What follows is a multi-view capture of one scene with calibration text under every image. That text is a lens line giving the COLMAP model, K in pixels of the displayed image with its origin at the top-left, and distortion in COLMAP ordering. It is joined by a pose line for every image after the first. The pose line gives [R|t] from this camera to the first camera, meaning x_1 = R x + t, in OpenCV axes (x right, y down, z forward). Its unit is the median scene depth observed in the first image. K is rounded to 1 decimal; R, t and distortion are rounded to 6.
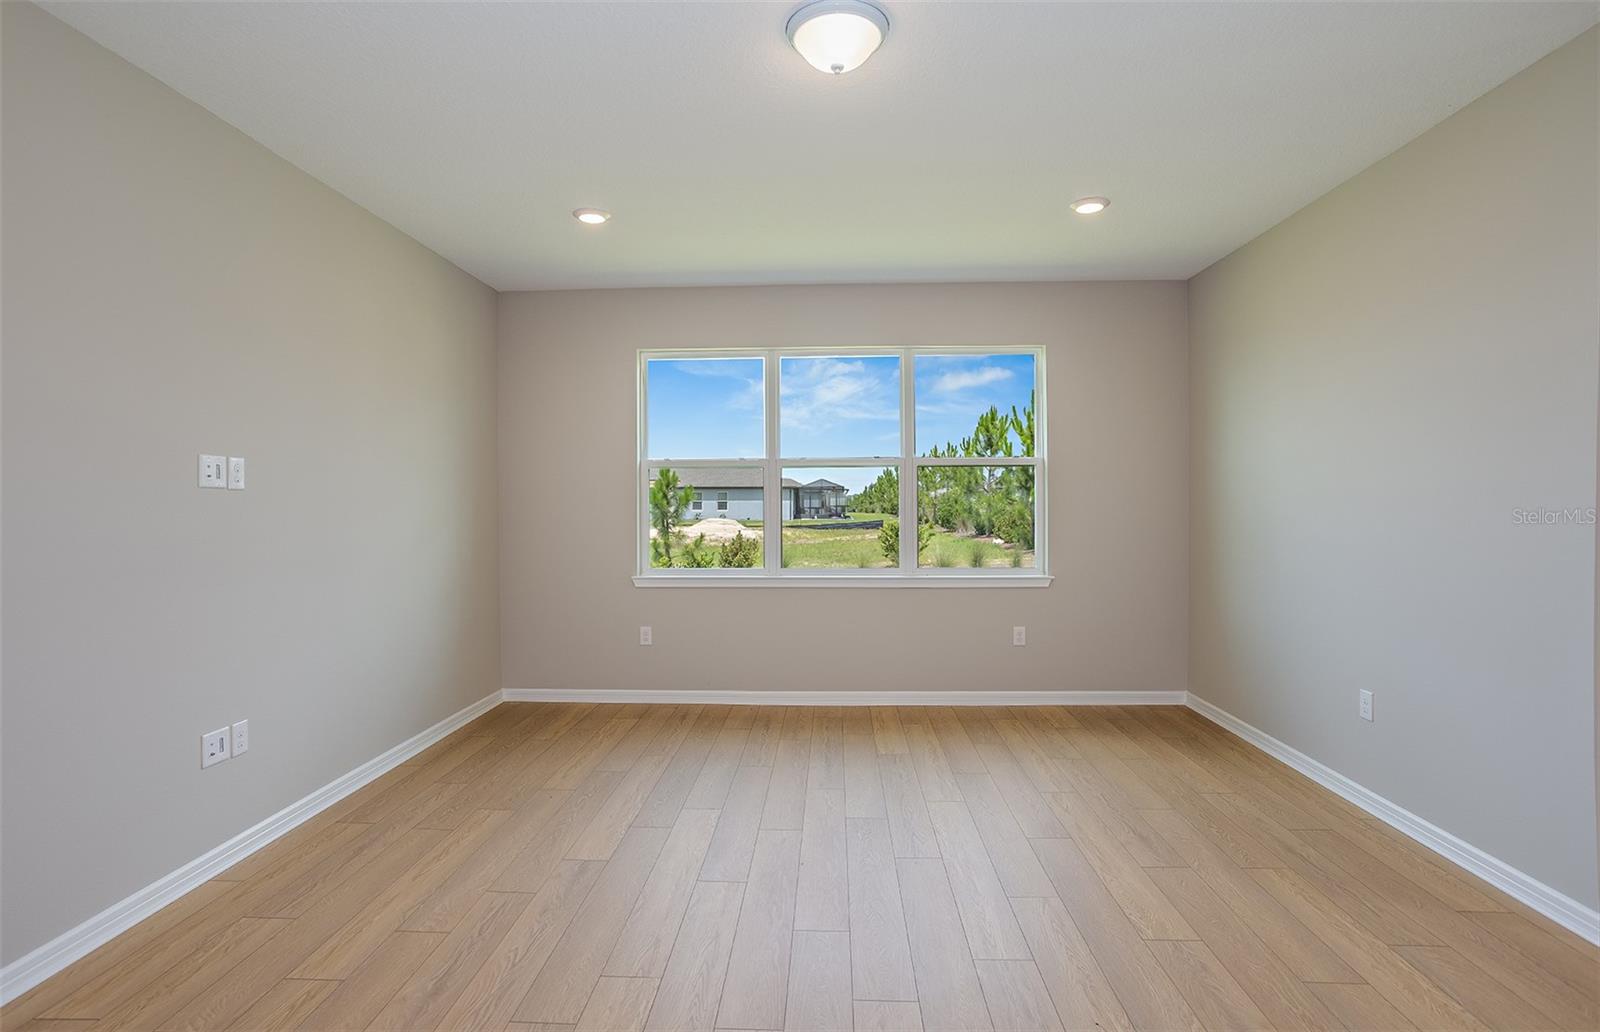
lens RADIAL K [[775.3, 0, 806.8], [0, 775.3, 521.2], [0, 0, 1]] dist [0.000955, 0.000871]
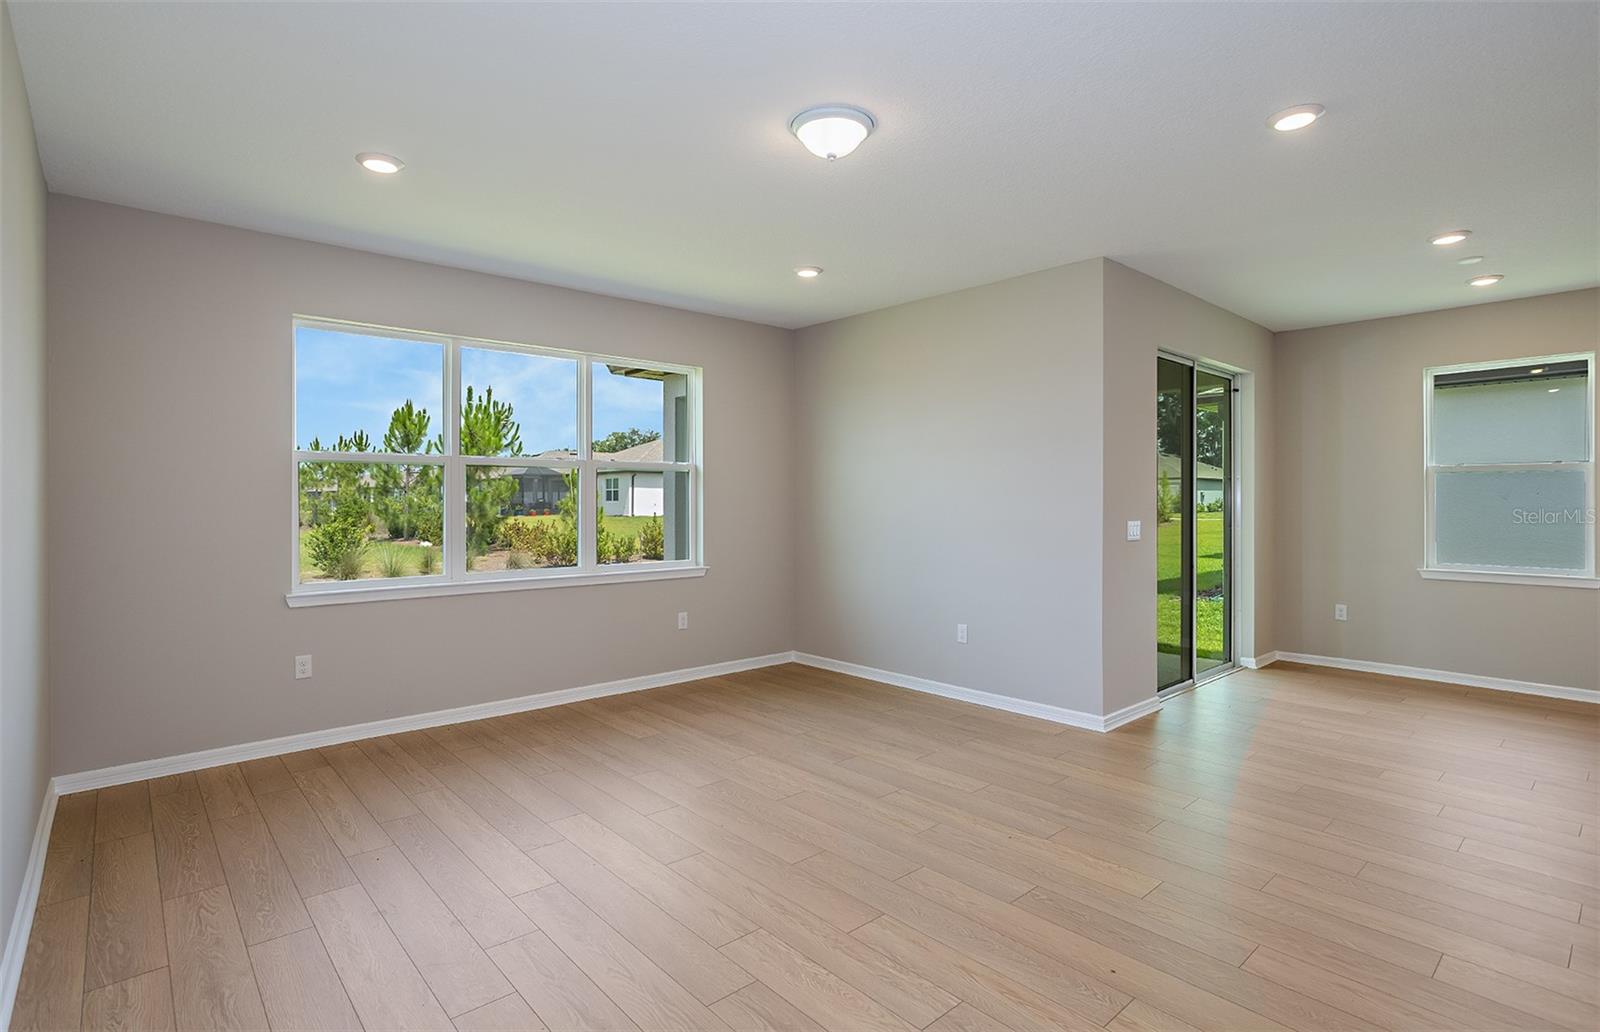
lens RADIAL K [[782.4, 0, 787.7], [0, 782.4, 505.2], [0, 0, 1]] dist [0.001232, 0.000827]
pose [[0.730734, -0.000916, 0.682662, -0.418669], [0.016777, 0.999721, -0.016617, 0.001754], [-0.682456, 0.023596, 0.730546, 0.061363]]
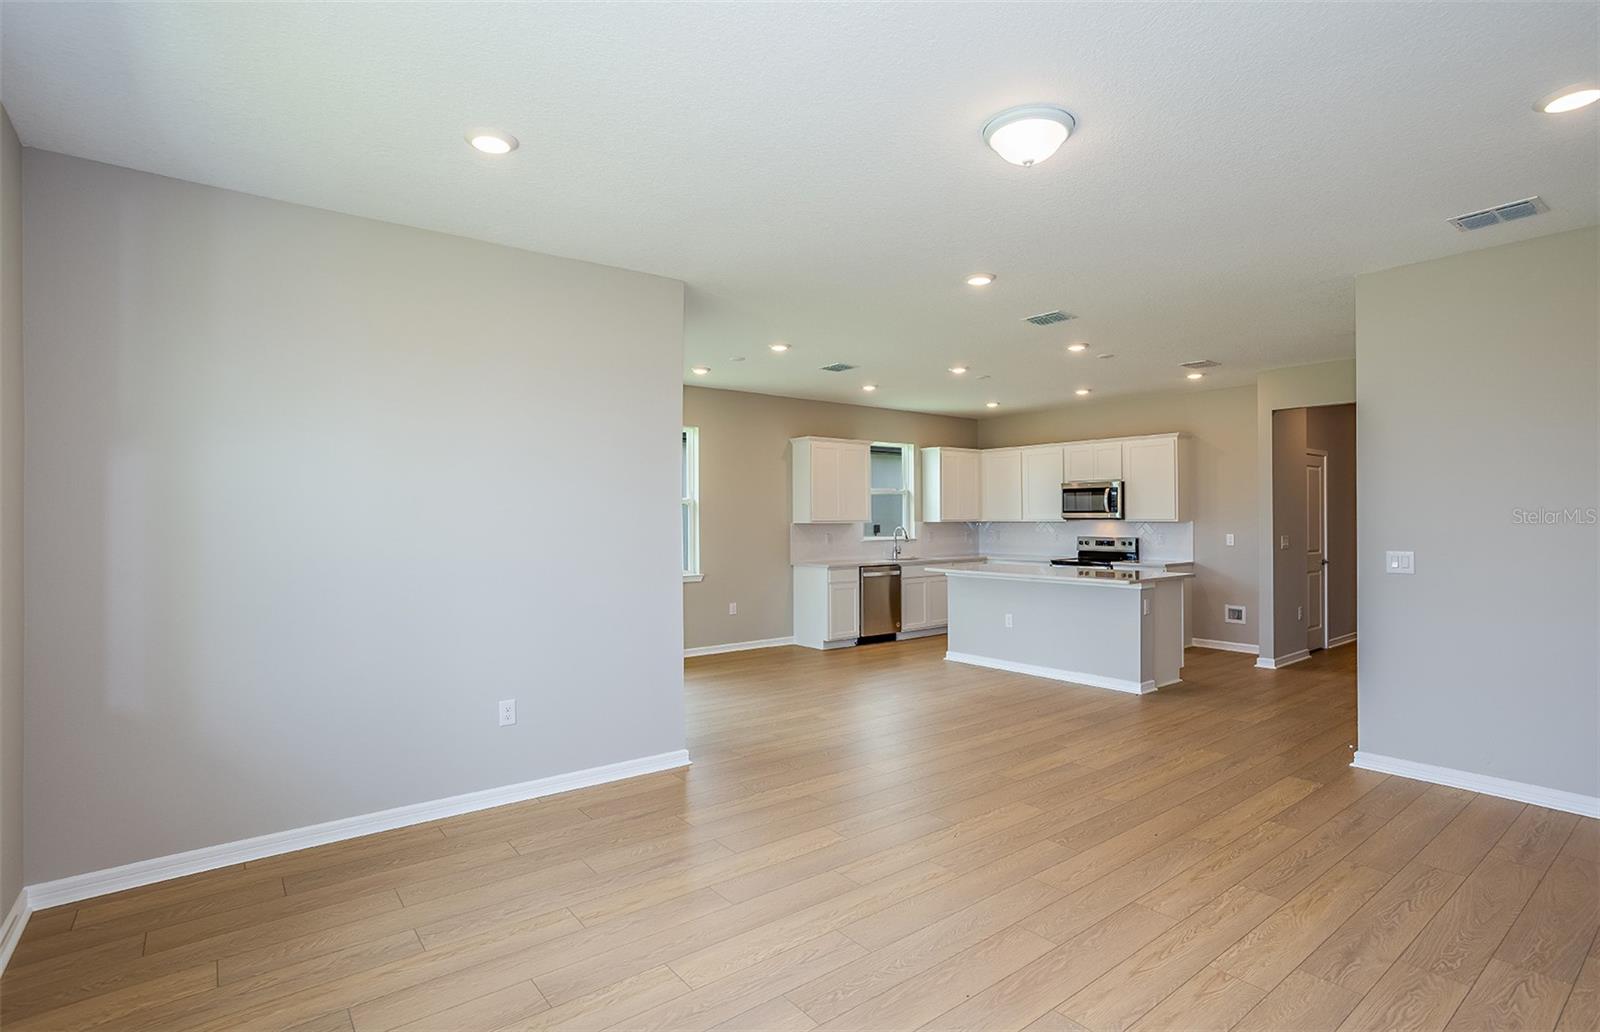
lens RADIAL K [[775.3, 0, 806.8], [0, 775.3, 521.2], [0, 0, 1]] dist [0.000955, 0.000871]
pose [[-0.643092, 0.006153, 0.765765, -0.304087], [0.026274, 0.999556, 0.014033, -0.034213], [-0.765338, 0.029144, -0.642968, 0.966201]]
